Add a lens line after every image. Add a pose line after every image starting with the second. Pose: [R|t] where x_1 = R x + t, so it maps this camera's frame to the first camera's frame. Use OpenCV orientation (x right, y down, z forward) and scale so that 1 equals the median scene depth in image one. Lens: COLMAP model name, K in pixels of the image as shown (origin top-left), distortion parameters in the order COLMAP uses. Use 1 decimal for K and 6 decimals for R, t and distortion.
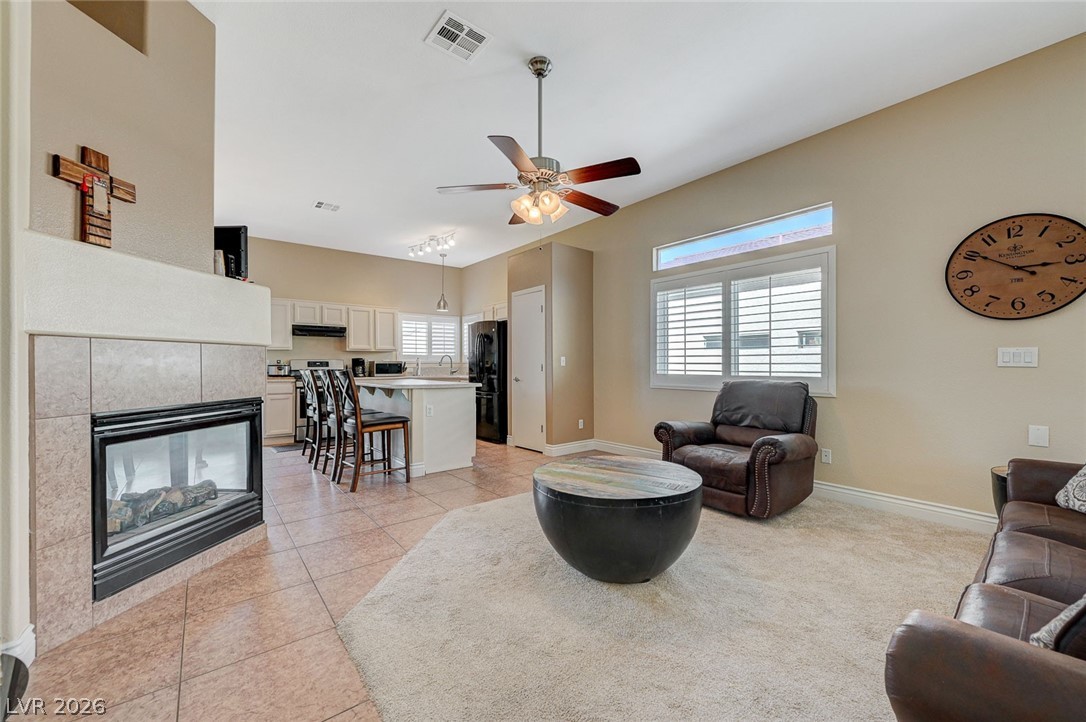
lens RADIAL K [[431.0, 0, 546.3], [0, 431.0, 365.0], [0, 0, 1]] dist [0.004179, -0.000121]
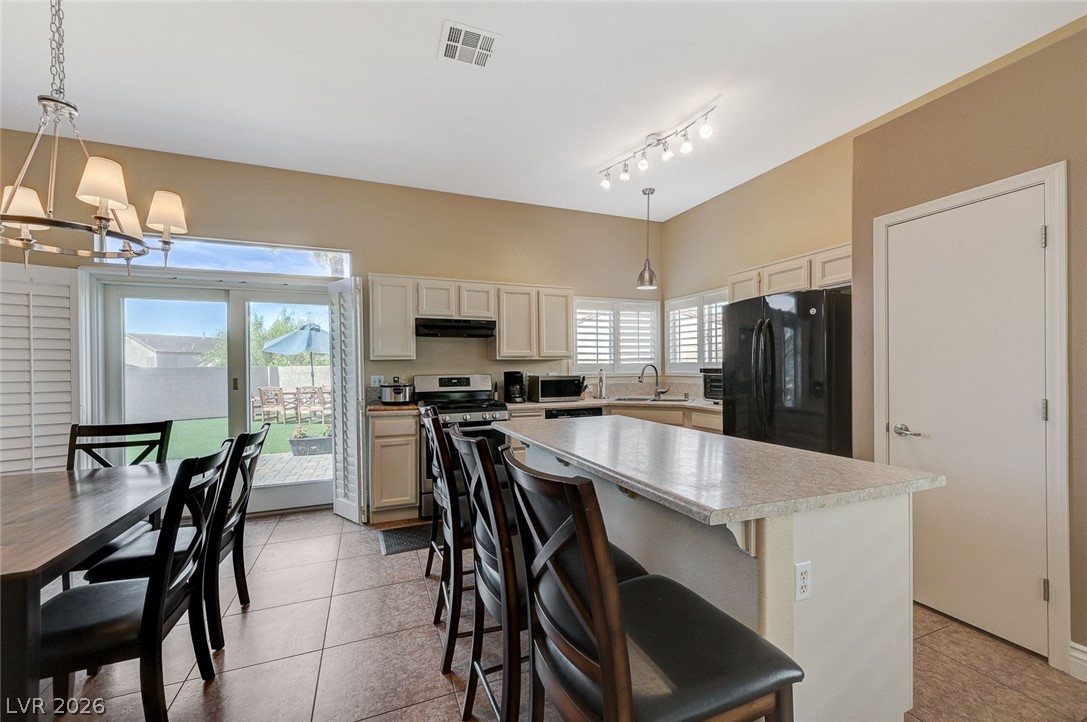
lens RADIAL K [[431.4, 0, 546.8], [0, 431.4, 365.0], [0, 0, 1]] dist [0.004179, -0.000121]
pose [[0.960788, -0.006813, -0.277199, -0.231603], [0.006801, 0.999976, -0.001003, -0.024817], [0.277199, -0.000922, 0.960812, 0.444981]]
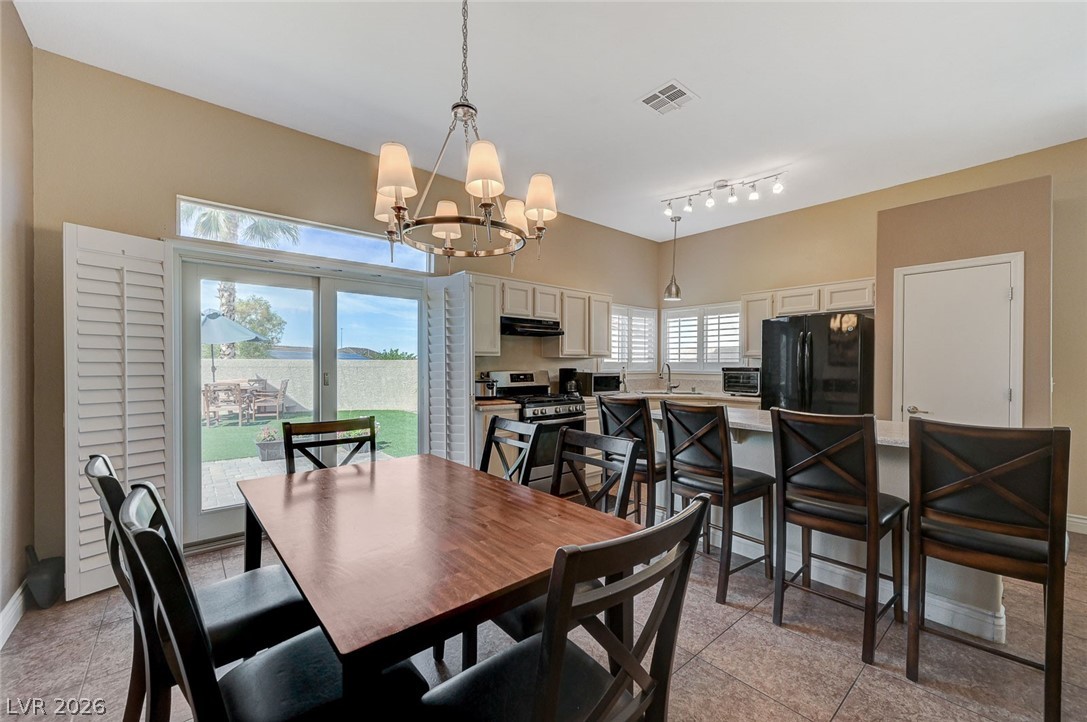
lens RADIAL K [[431.4, 0, 546.8], [0, 431.4, 365.0], [0, 0, 1]] dist [0.004179, -0.000121]
pose [[0.999316, 0.007194, 0.036280, -0.516128], [-0.007412, 0.999955, 0.005895, -0.025735], [-0.036236, -0.006160, 0.999324, 0.346268]]
